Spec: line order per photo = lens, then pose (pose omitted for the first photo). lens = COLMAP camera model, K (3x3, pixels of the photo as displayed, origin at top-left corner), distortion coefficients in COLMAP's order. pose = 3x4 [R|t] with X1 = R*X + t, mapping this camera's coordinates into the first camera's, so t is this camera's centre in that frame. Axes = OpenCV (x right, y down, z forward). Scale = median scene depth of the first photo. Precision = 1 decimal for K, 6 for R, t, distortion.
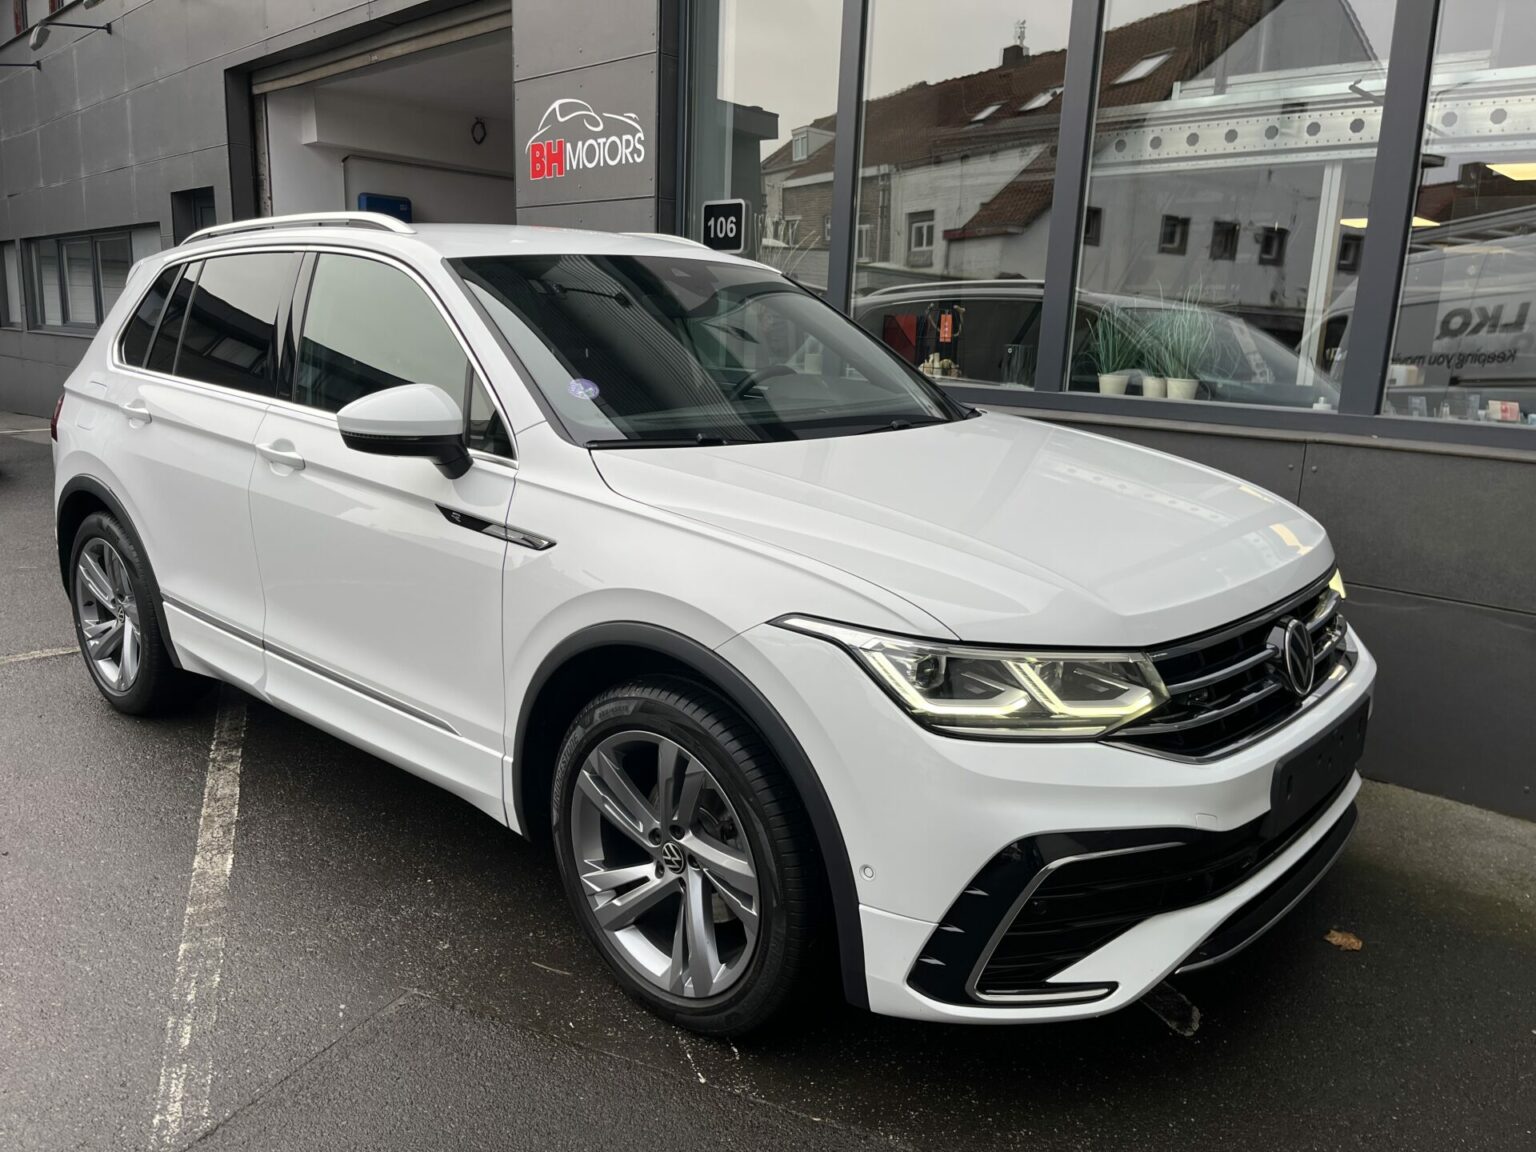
lens RADIAL K [[1173.0, 0, 760.5], [0, 1173.0, 578.2], [0, 0, 1]] dist [0.056297, -0.059655]
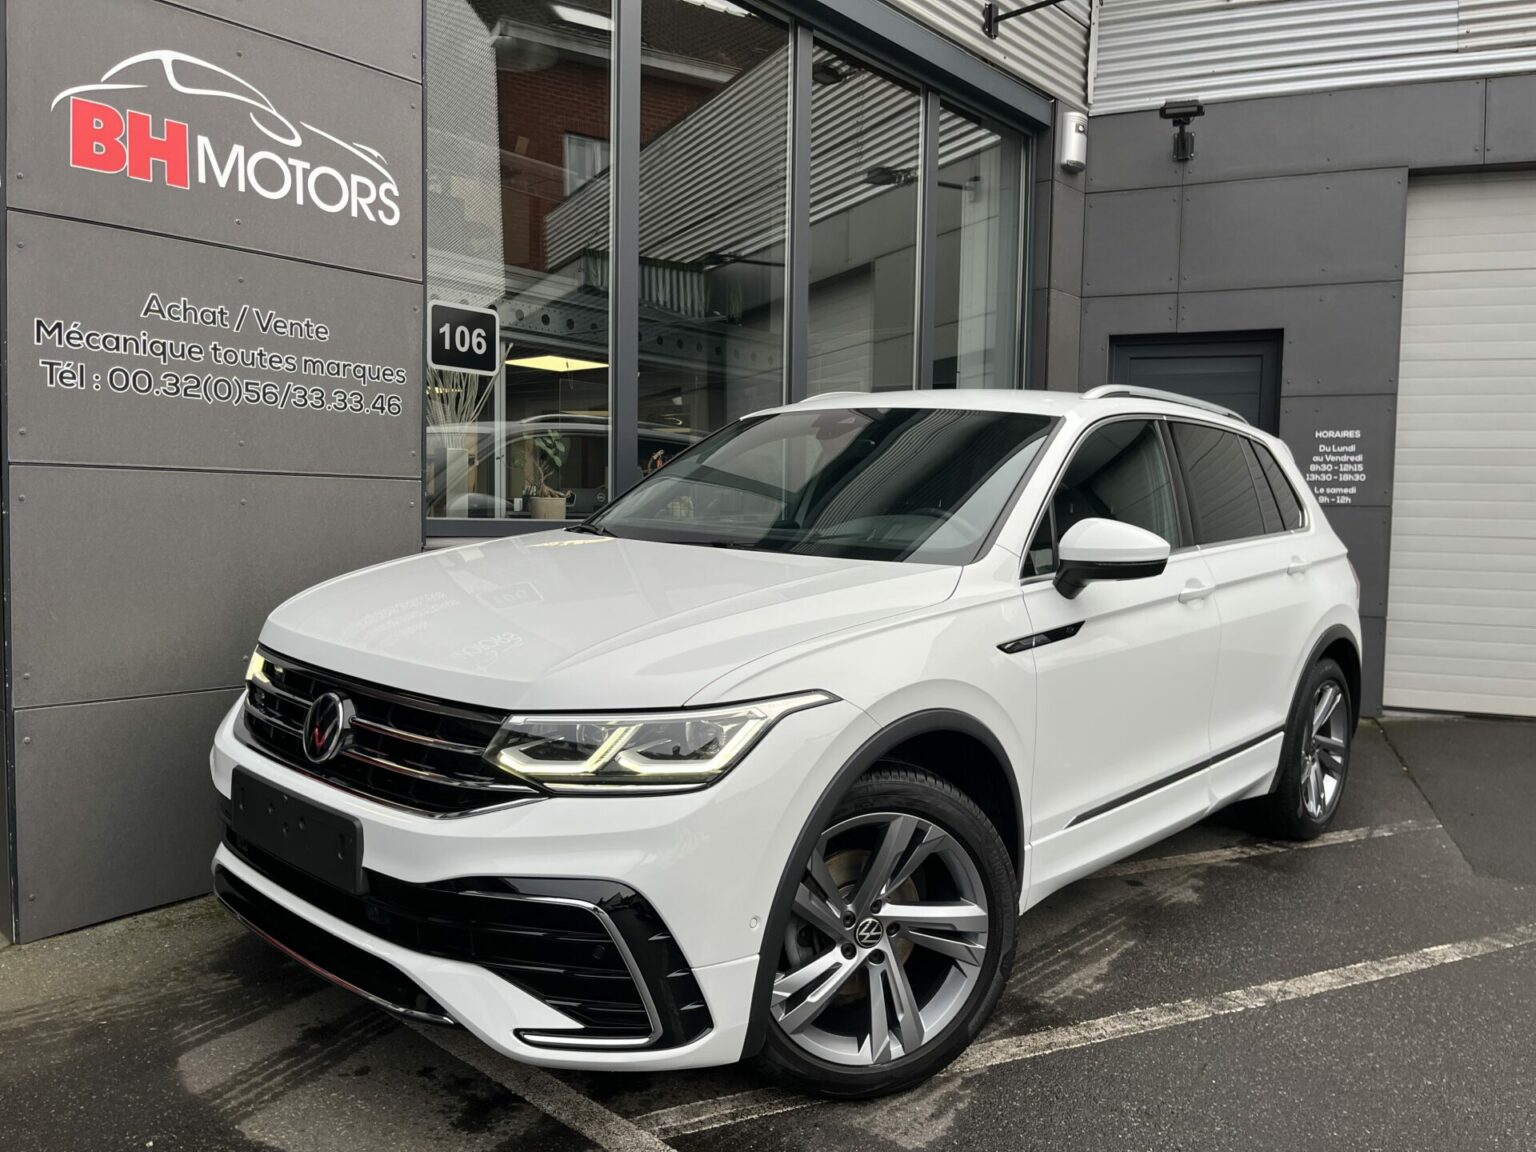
lens RADIAL K [[1175.9, 0, 763.2], [0, 1175.9, 582.7], [0, 0, 1]] dist [0.052452, -0.060115]
pose [[-0.074694, -0.092577, 0.992900, -0.794115], [0.190079, 0.976104, 0.105311, -0.183286], [-0.978923, 0.196596, -0.055312, 0.860573]]
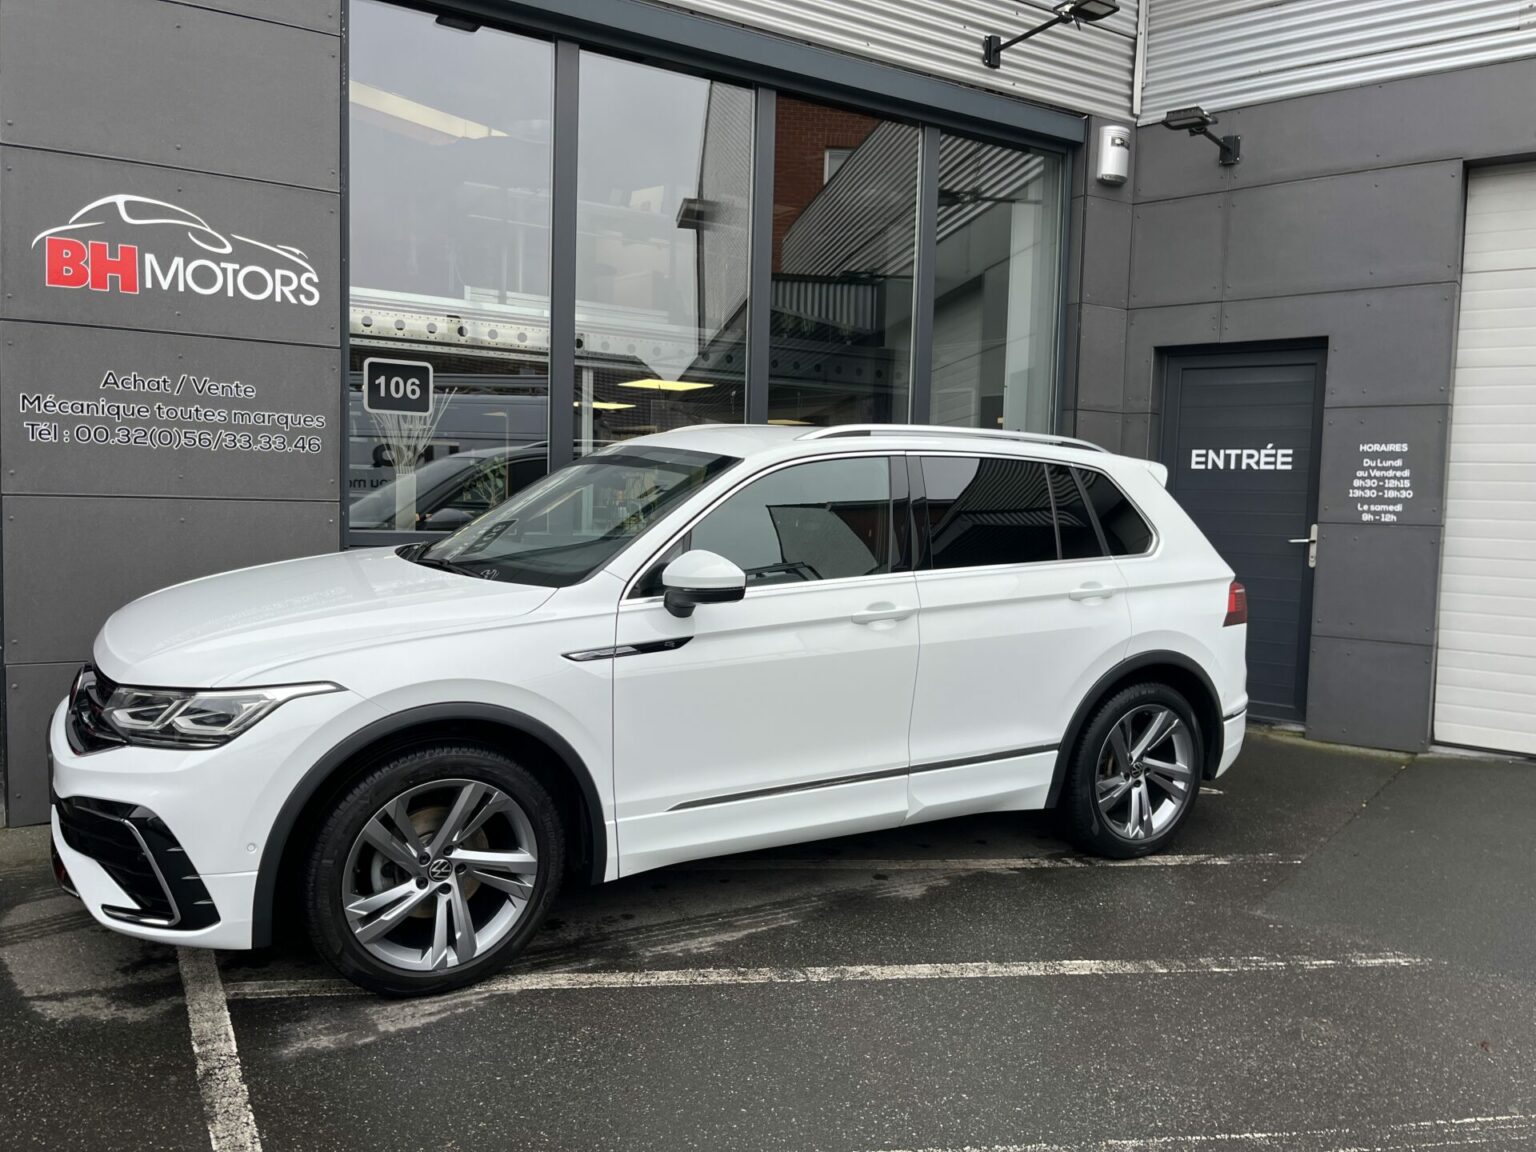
lens RADIAL K [[1173.0, 0, 760.5], [0, 1173.0, 578.2], [0, 0, 1]] dist [0.056297, -0.059655]
pose [[0.235407, -0.095174, 0.967226, -0.869815], [0.185413, 0.981314, 0.051434, -0.138880], [-0.954047, 0.167228, 0.248654, 0.499552]]
